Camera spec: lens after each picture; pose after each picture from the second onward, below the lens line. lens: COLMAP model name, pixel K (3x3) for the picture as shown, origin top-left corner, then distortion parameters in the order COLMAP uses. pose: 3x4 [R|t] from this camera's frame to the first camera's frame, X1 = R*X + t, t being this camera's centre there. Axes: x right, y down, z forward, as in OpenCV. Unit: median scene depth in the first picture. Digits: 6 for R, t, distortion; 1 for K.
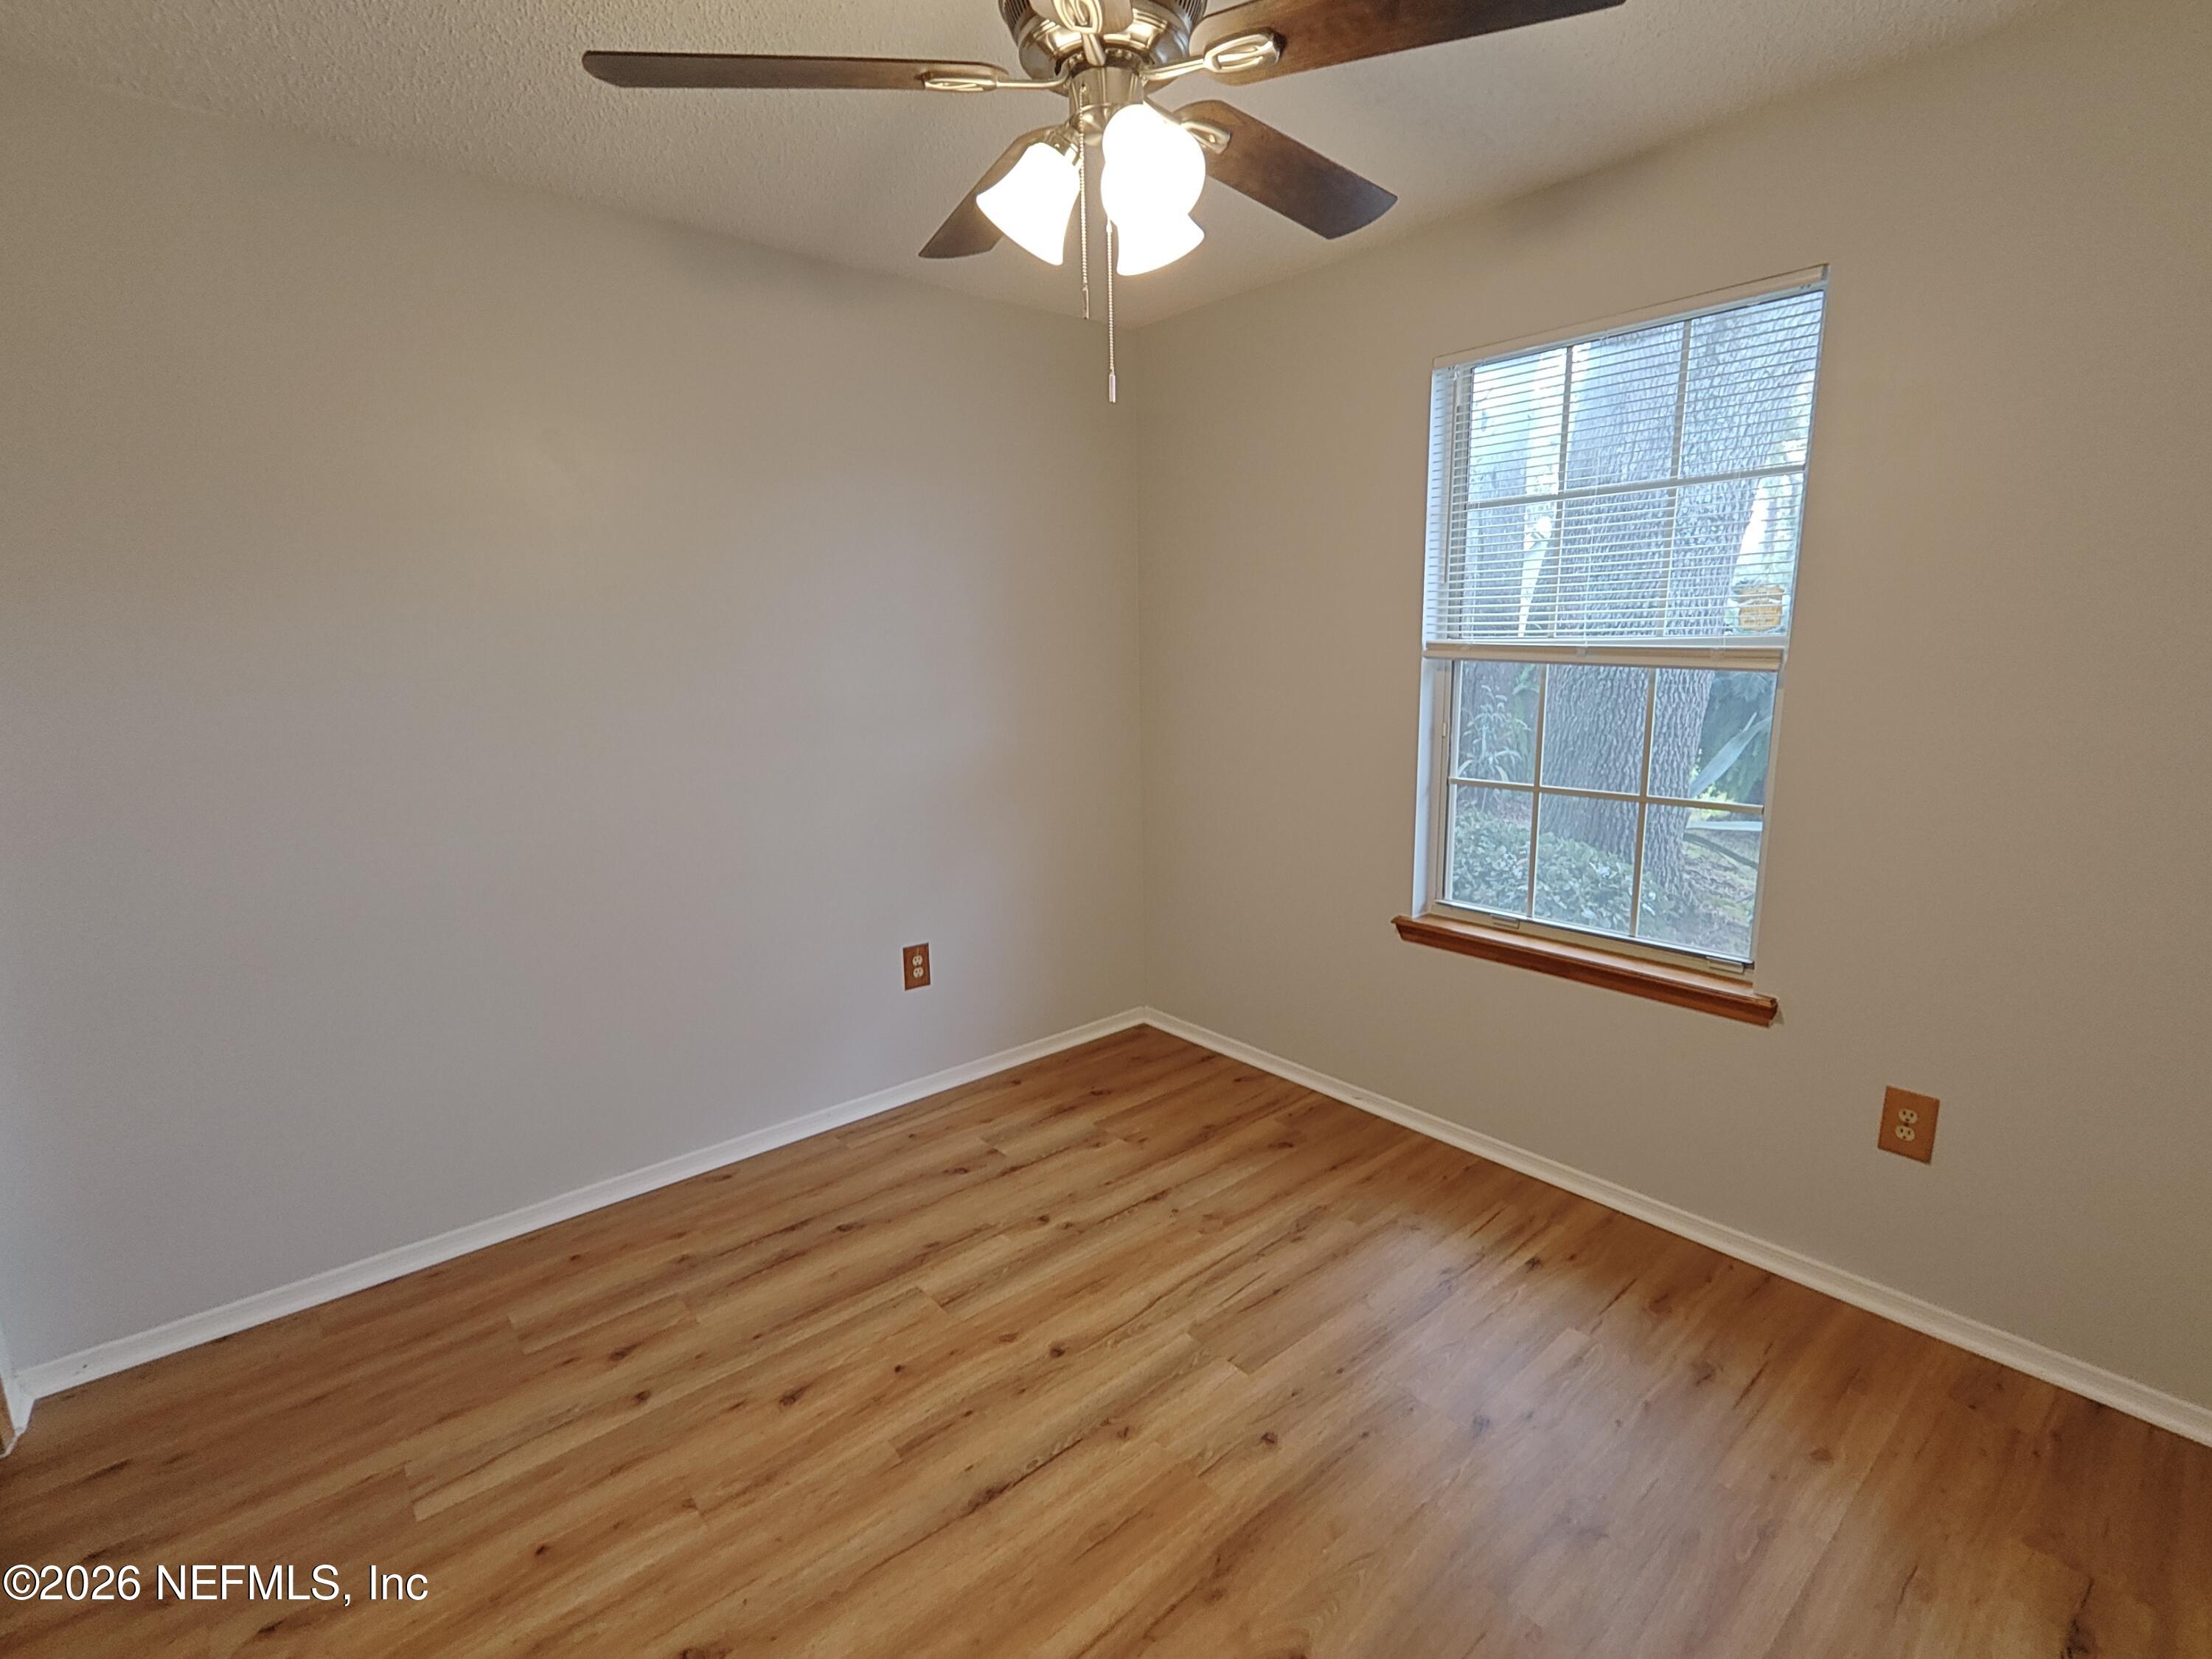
lens RADIAL K [[1033.0, 0, 1106.0], [0, 1033.0, 829.5], [0, 0, 1]] dist [0.000864, 0.000152]
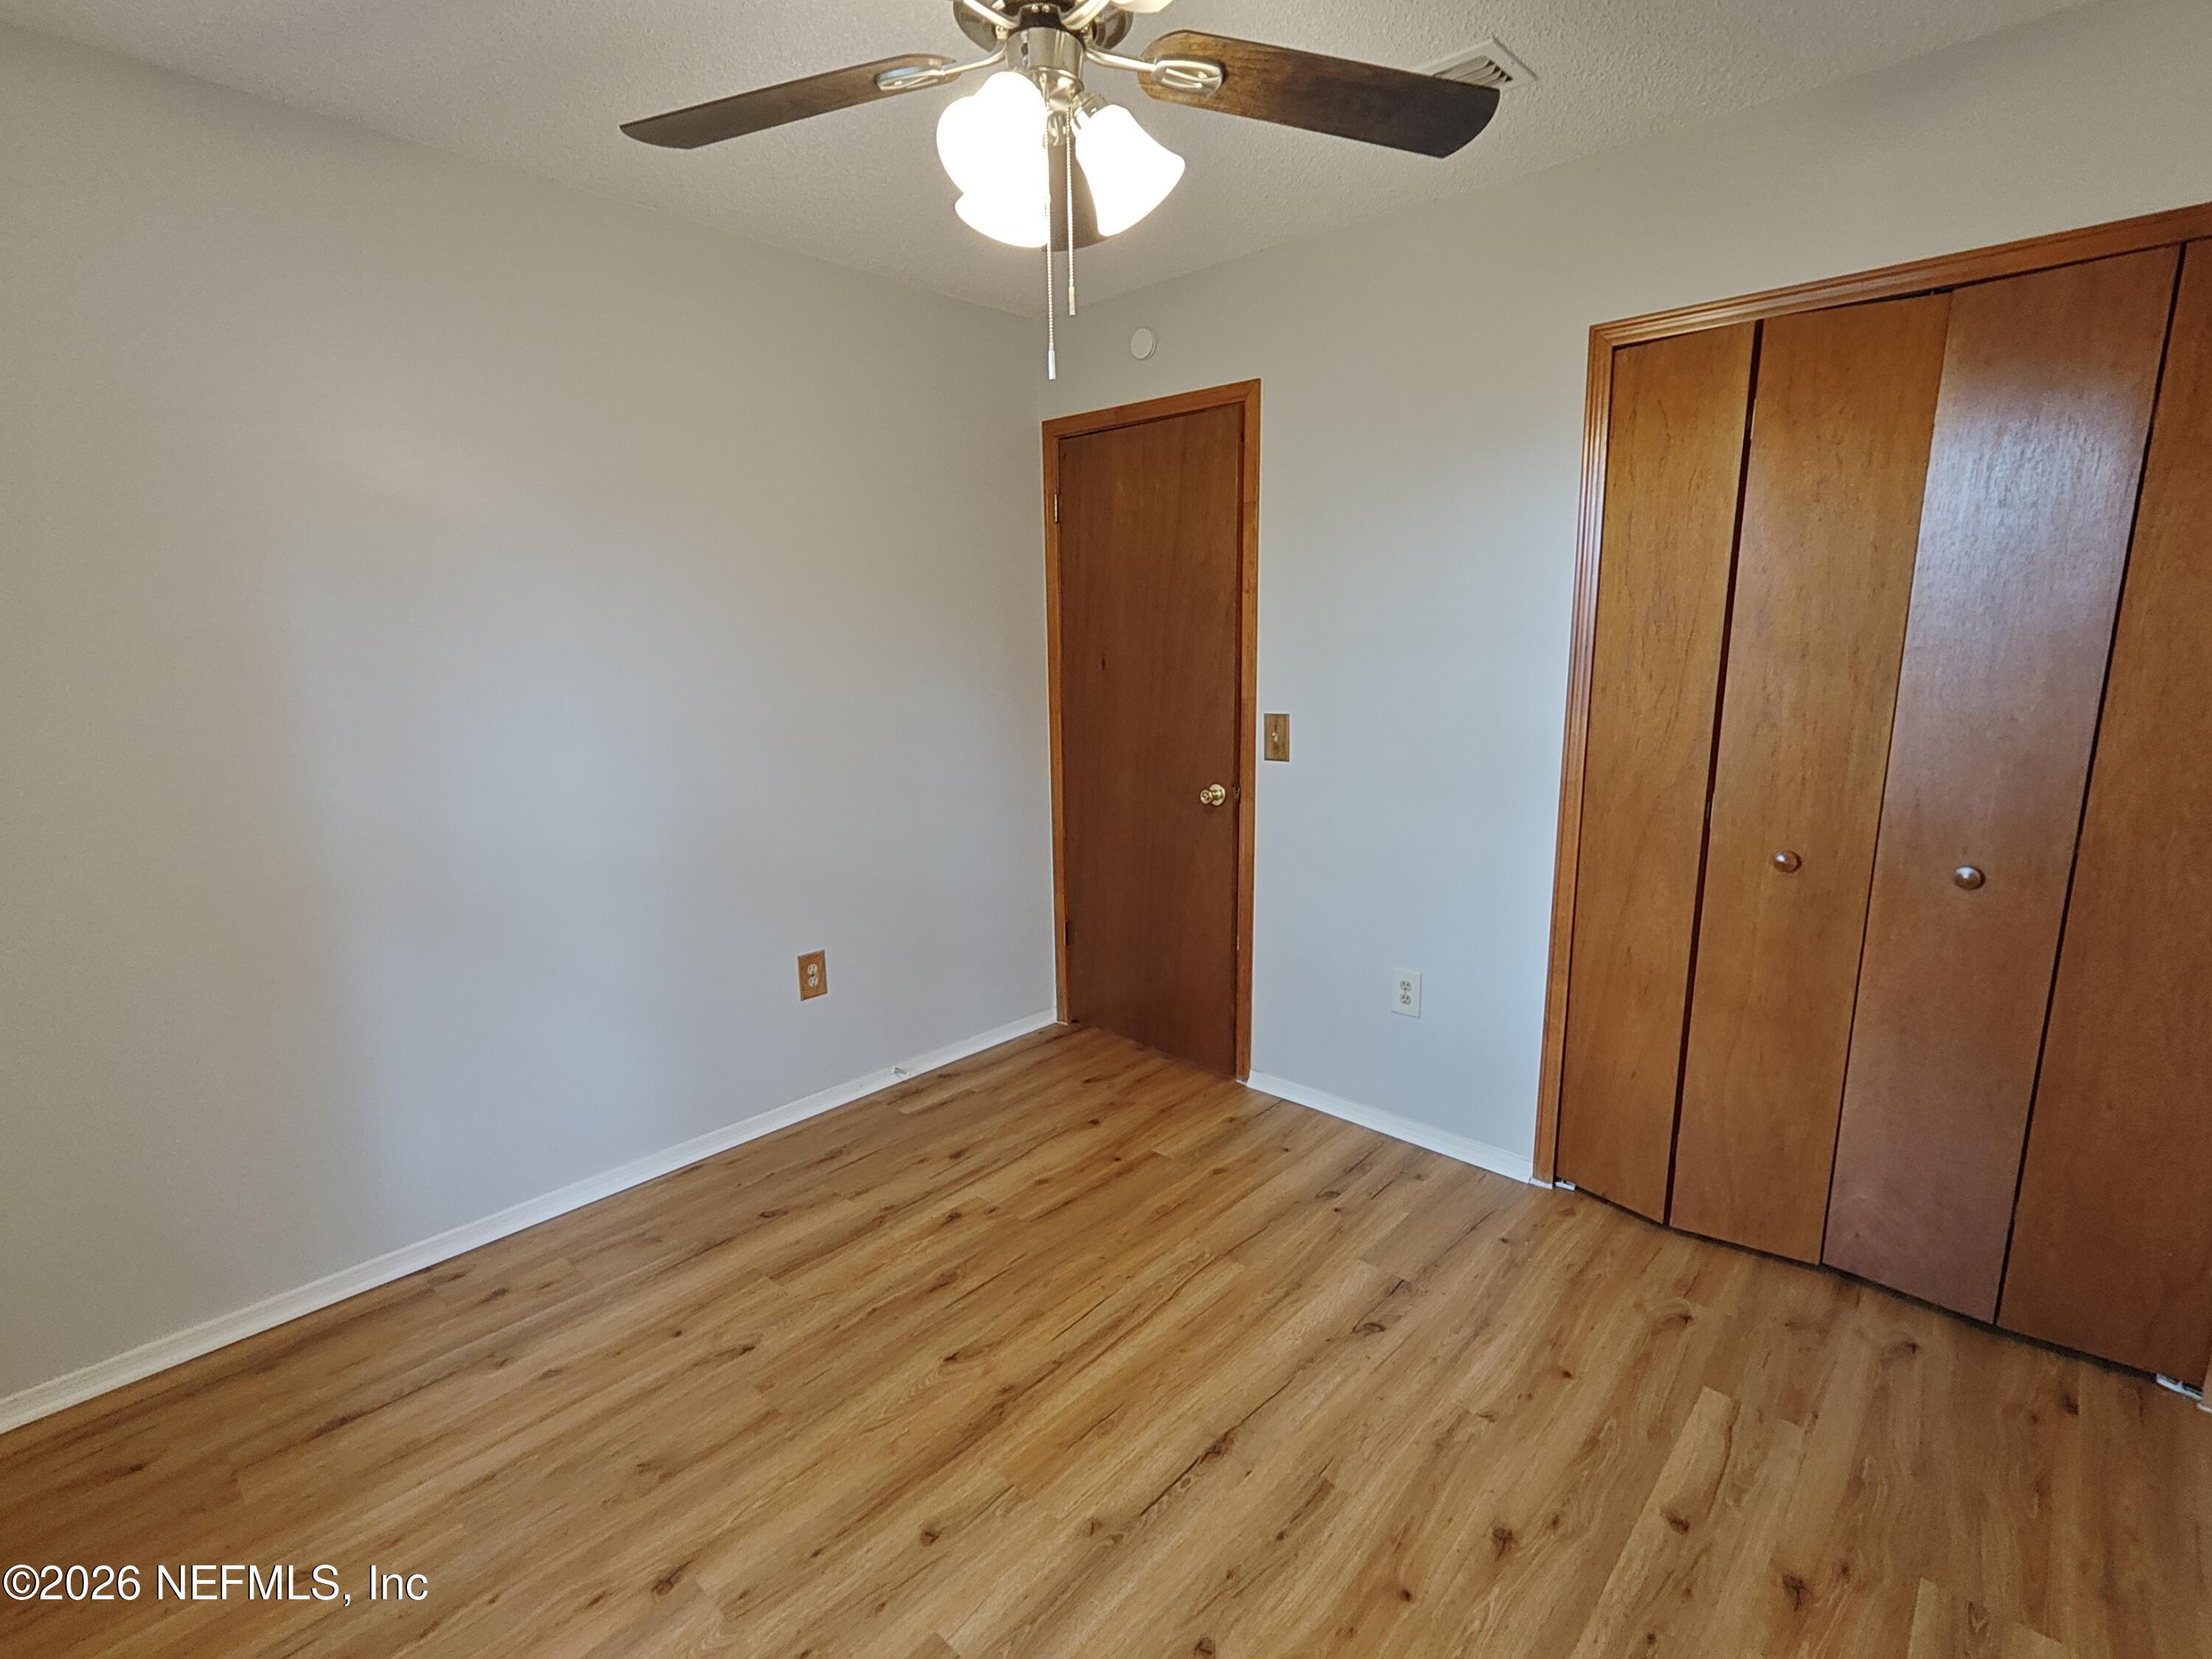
lens RADIAL K [[1033.0, 0, 1106.0], [0, 1033.0, 829.5], [0, 0, 1]] dist [0.000864, 0.000152]
pose [[-0.992166, 0.051735, -0.113712, 0.080621], [0.005844, 0.928446, 0.371420, -0.309346], [0.124791, 0.367846, -0.921475, 1.669347]]
